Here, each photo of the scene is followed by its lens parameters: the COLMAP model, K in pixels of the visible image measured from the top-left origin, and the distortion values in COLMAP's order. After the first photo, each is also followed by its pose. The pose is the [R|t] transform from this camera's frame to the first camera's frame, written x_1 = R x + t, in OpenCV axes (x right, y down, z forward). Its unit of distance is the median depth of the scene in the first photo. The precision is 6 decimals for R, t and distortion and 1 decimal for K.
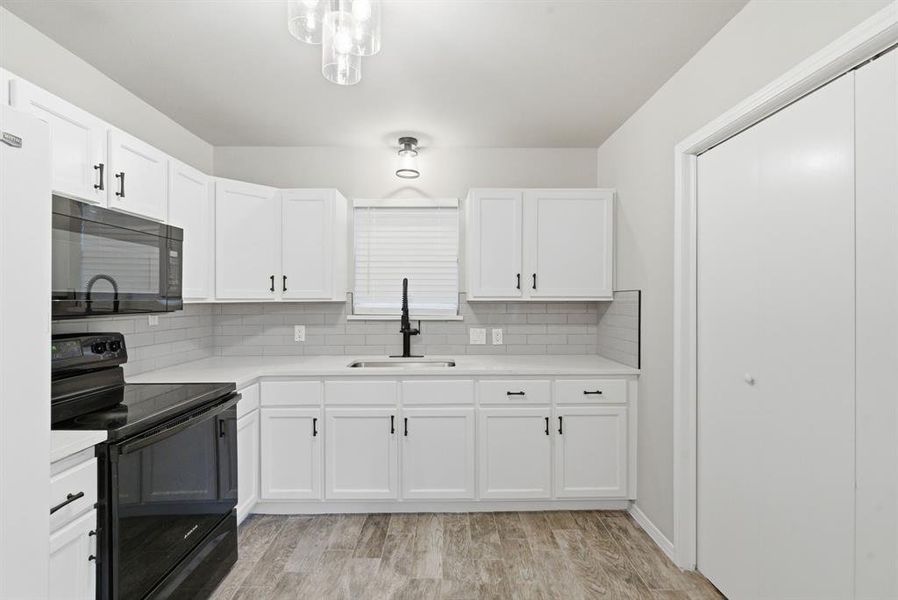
lens RADIAL K [[412.3, 0, 442.3], [0, 412.3, 300.5], [0, 0, 1]] dist [0.008565, -0.002458]
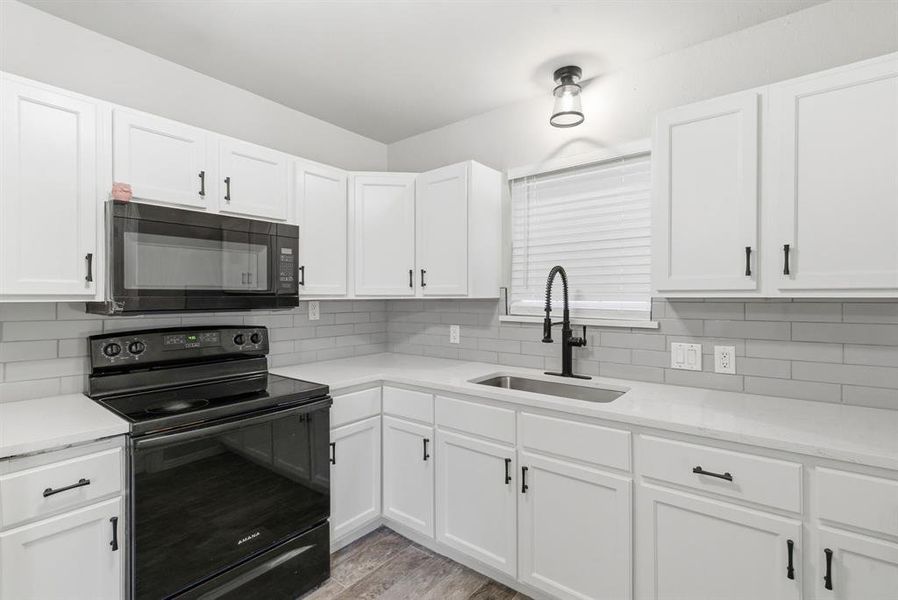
lens RADIAL K [[412.3, 0, 454.7], [0, 412.3, 298.8], [0, 0, 1]] dist [0.008565, -0.002458]
pose [[0.779299, 0.002371, -0.626648, 0.230906], [-0.000657, 0.999995, 0.002966, 0.000627], [0.626652, -0.001900, 0.779297, 0.351002]]
